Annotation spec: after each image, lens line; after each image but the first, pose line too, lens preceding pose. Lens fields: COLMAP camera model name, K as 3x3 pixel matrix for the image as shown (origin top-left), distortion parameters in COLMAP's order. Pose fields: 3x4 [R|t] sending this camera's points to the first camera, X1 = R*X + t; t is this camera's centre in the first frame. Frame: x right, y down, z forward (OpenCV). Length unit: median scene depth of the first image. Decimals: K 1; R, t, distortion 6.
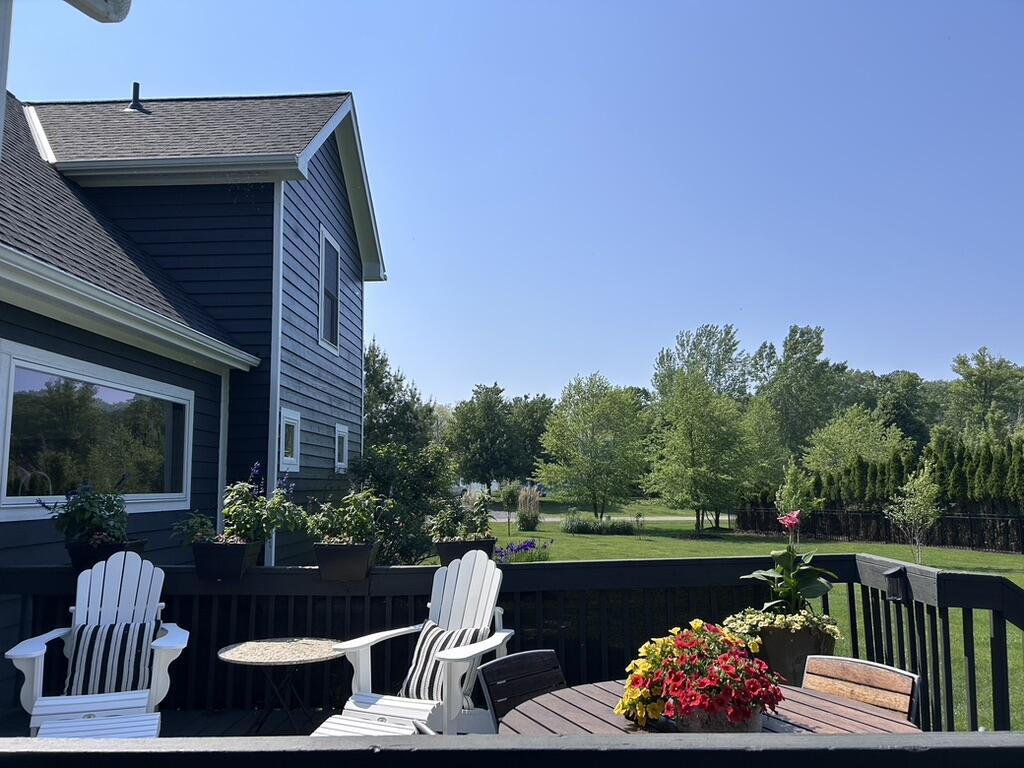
lens RADIAL K [[778.3, 0, 516.1], [0, 778.3, 388.4], [0, 0, 1]] dist [-0.041820, 0.011690]
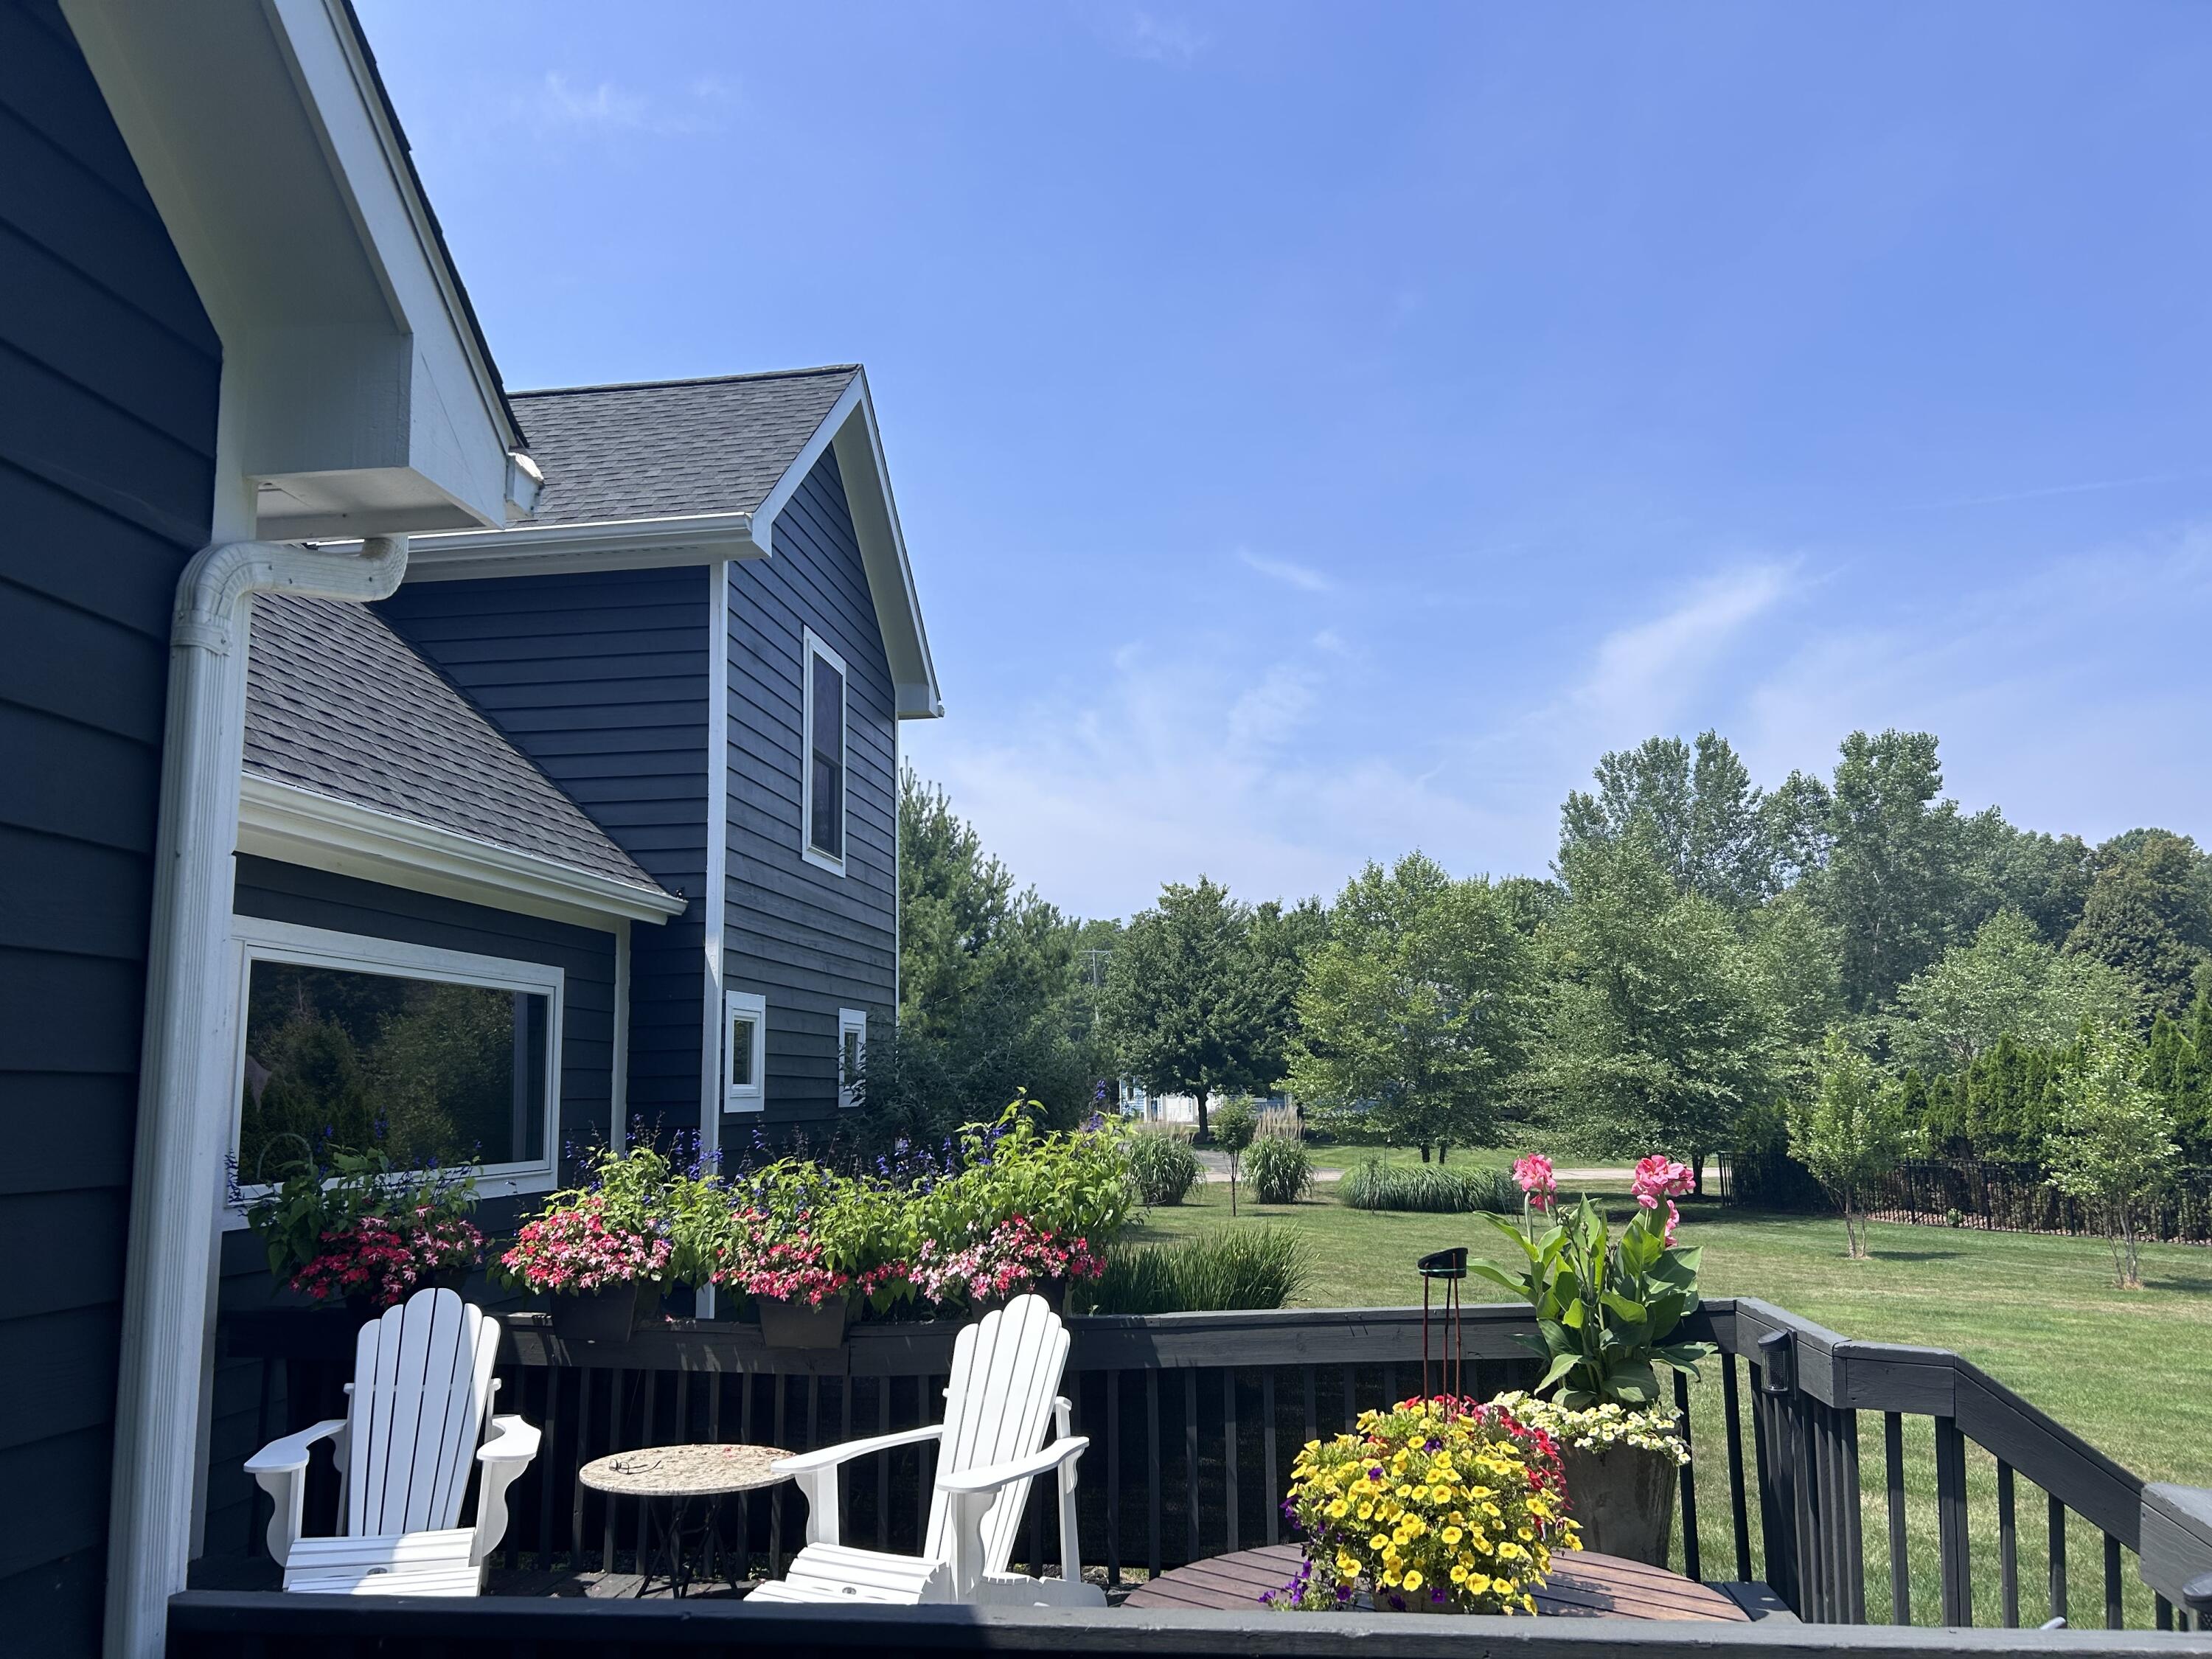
lens RADIAL K [[1681.2, 0, 1097.4], [0, 1681.2, 828.2], [0, 0, 1]] dist [-0.041820, 0.011690]
pose [[0.994895, -0.016143, -0.099614, 0.063069], [0.012976, 0.999392, -0.032363, -0.046304], [0.100076, 0.030905, 0.994500, -0.111846]]
